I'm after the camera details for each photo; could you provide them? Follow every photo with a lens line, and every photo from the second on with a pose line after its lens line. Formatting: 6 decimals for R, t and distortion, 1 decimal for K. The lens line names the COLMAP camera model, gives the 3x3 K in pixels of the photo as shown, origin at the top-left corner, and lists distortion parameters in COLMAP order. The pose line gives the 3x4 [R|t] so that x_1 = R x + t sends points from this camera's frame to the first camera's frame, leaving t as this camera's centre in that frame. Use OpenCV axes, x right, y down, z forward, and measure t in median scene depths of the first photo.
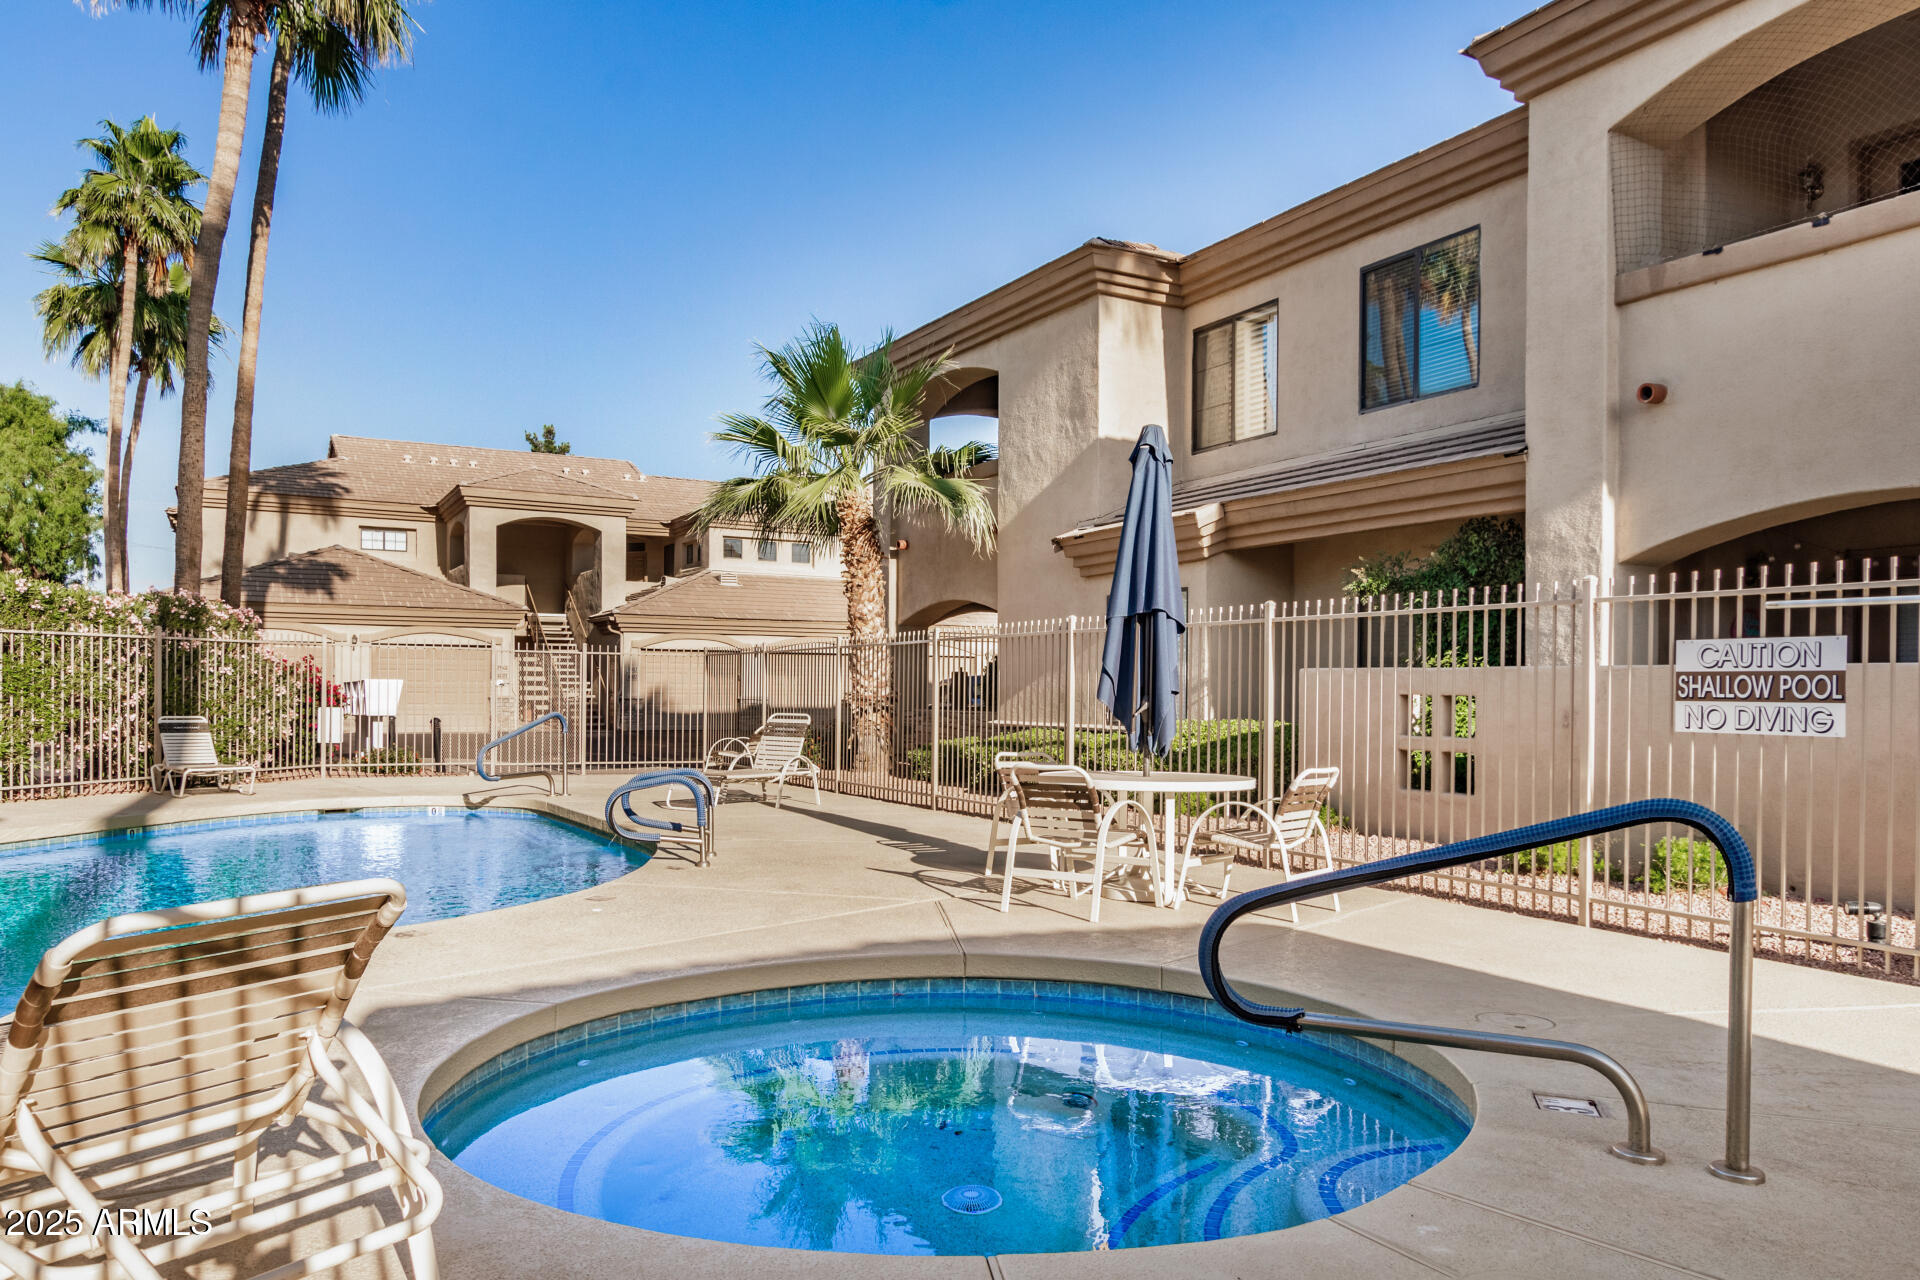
lens RADIAL K [[1347.5, 0, 966.3], [0, 1347.5, 675.9], [0, 0, 1]] dist [0.006953, 0.002358]
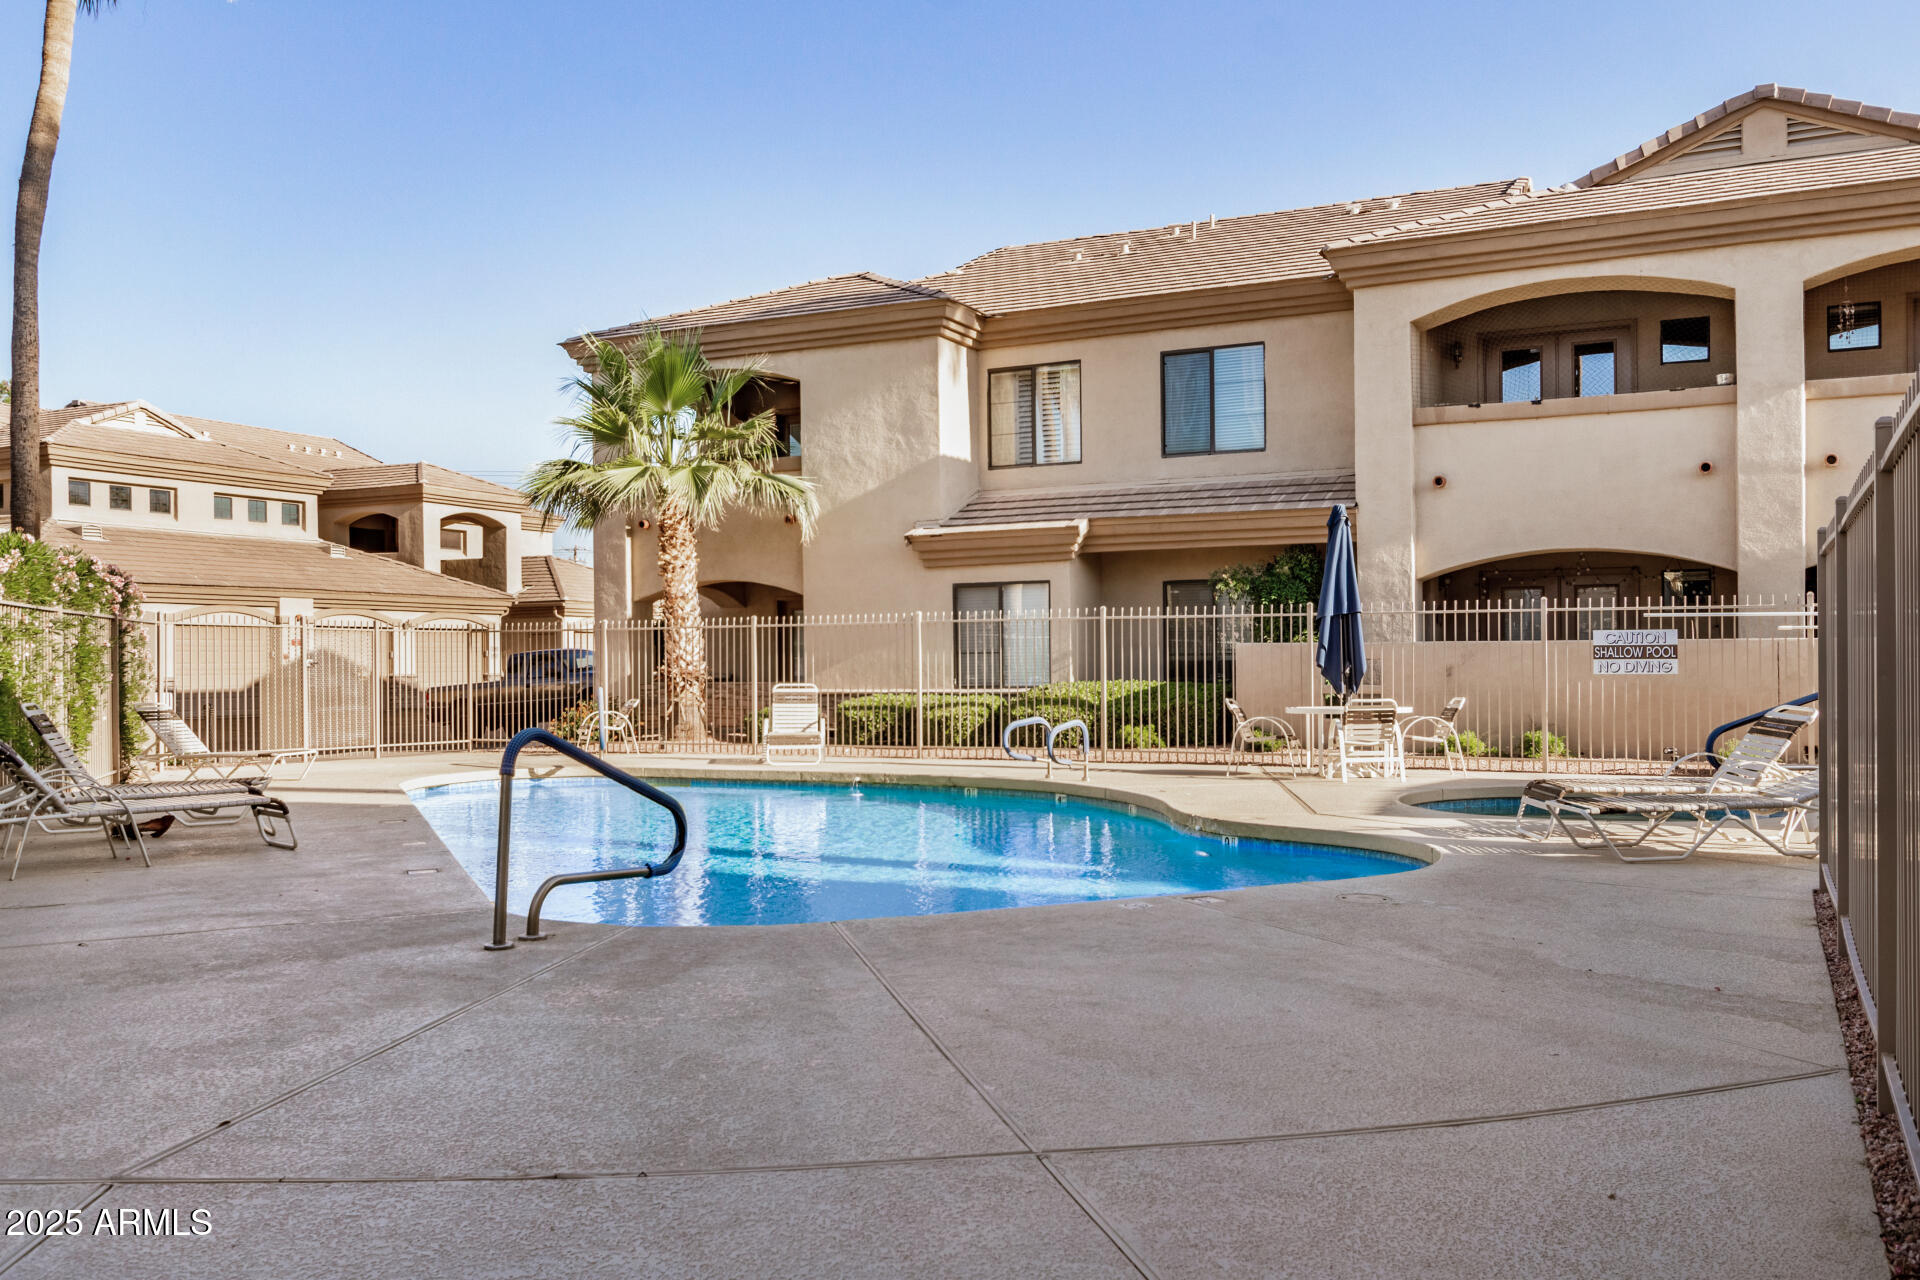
lens RADIAL K [[1613.9, 0, 962.0], [0, 1613.9, 648.9], [0, 0, 1]] dist [0.003215, -0.002808]
pose [[0.822149, -0.009366, 0.569195, -0.801839], [0.008172, 0.999956, 0.004650, -0.008180], [-0.569214, 0.000828, 0.822189, -0.234274]]
